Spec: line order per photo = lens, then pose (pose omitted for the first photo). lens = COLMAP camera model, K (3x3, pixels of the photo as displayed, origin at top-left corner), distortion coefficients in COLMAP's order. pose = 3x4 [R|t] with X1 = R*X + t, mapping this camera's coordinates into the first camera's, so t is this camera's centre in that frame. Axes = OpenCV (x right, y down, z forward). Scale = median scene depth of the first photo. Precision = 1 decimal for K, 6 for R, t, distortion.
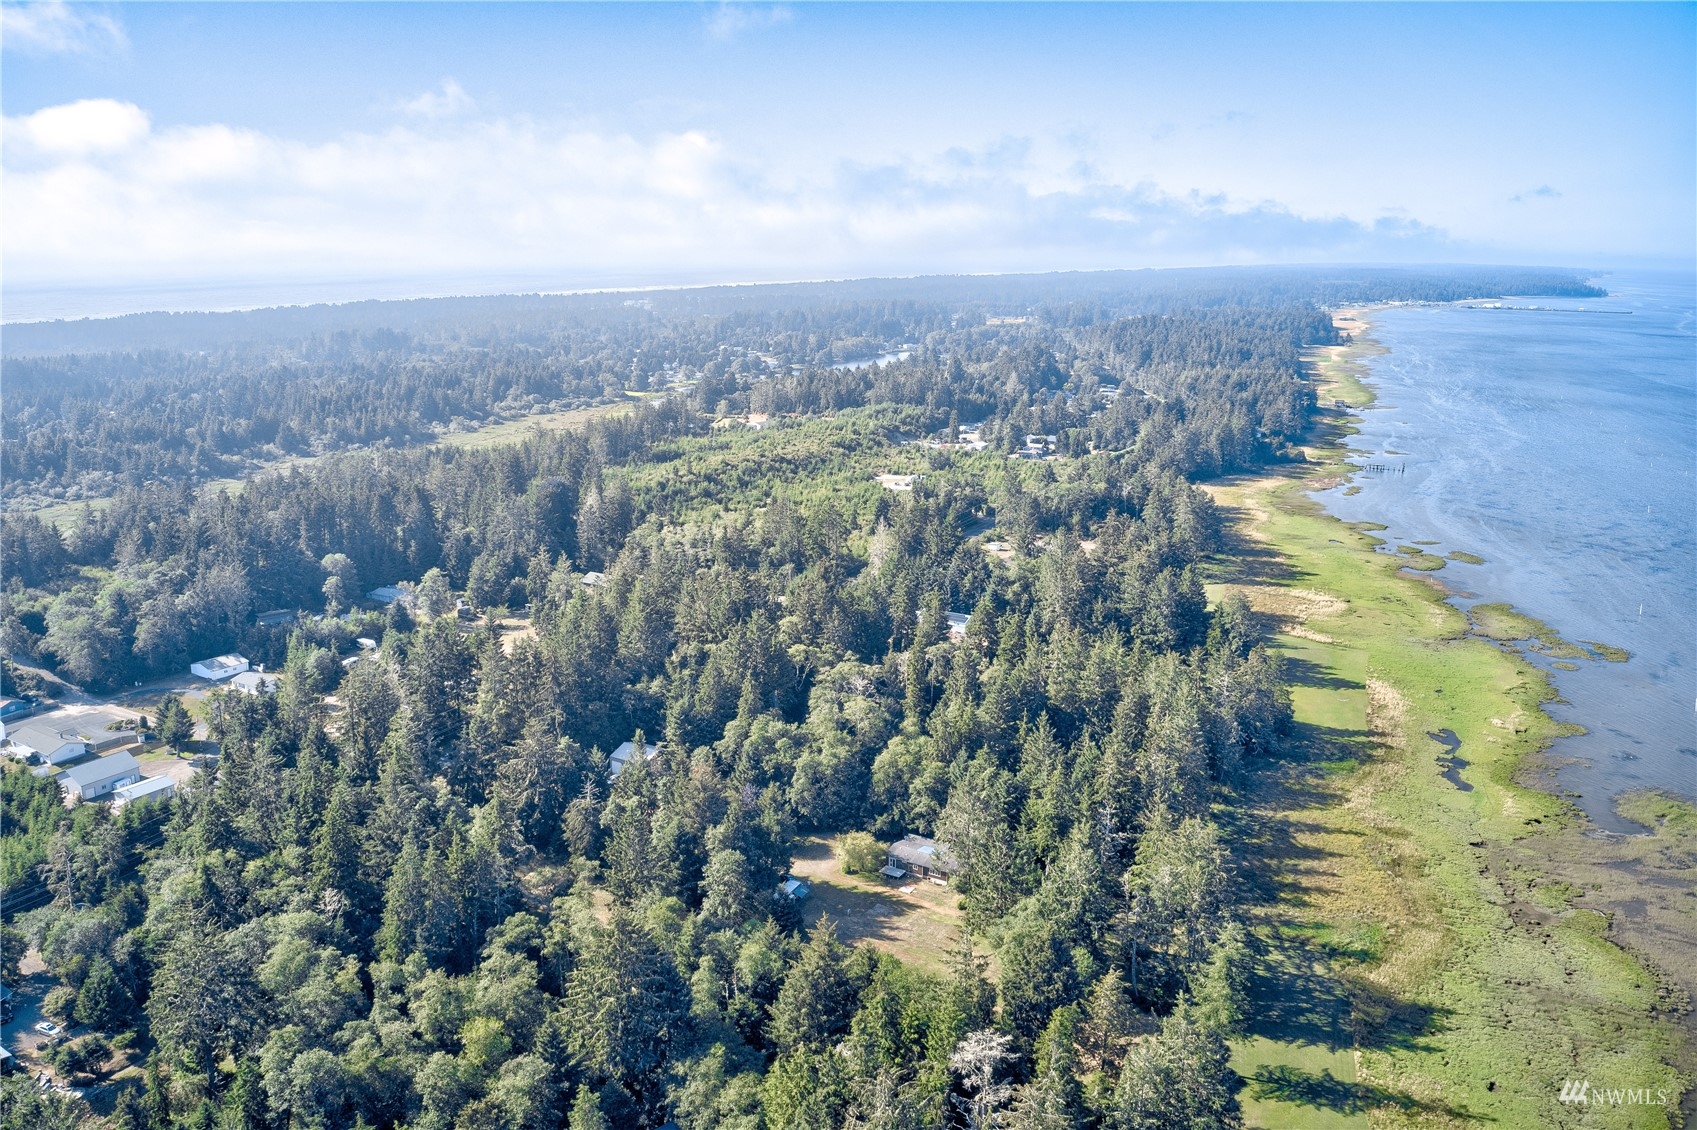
lens RADIAL K [[1278.7, 0, 848.5], [0, 1278.7, 565.0], [0, 0, 1]] dist [-0.035852, 0.000422]
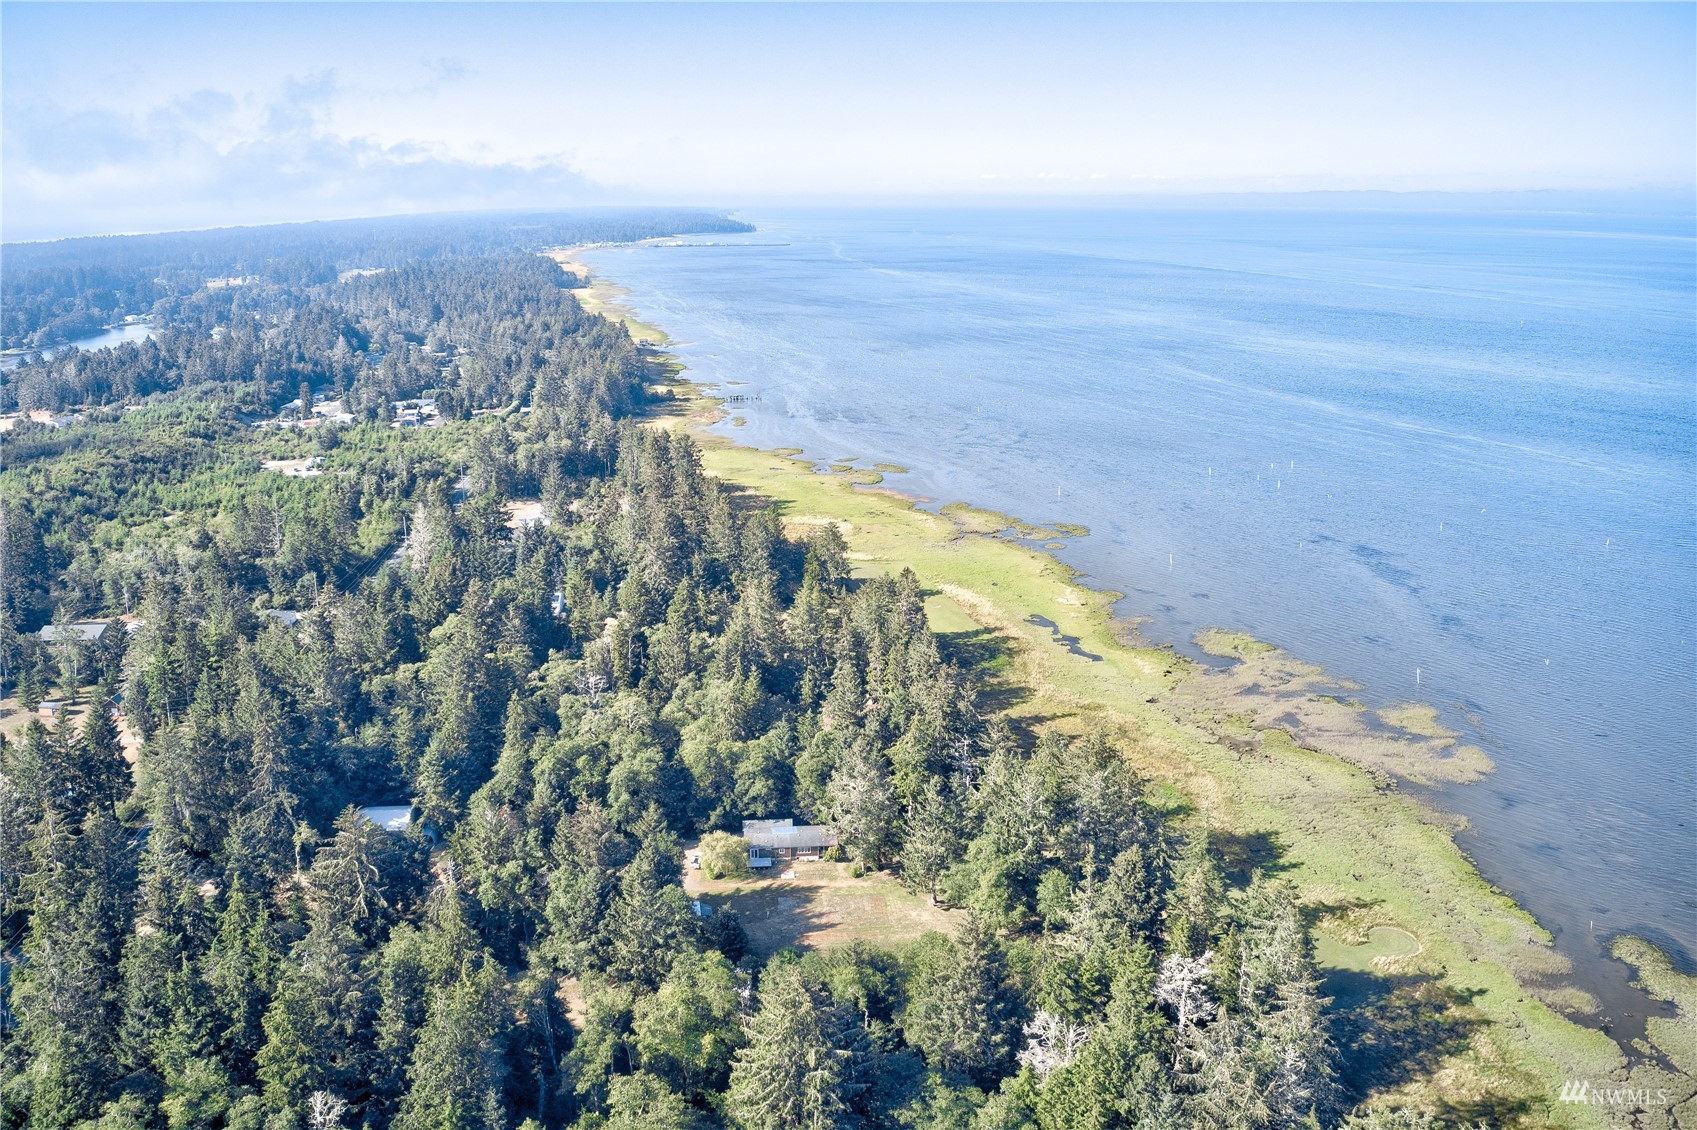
lens RADIAL K [[1278.7, 0, 848.5], [0, 1278.7, 565.0], [0, 0, 1]] dist [-0.035852, 0.000422]
pose [[0.837313, -0.165173, 0.521176, -0.186957], [0.145512, 0.986215, 0.078777, -0.020208], [-0.527004, 0.009876, 0.849806, 0.086674]]
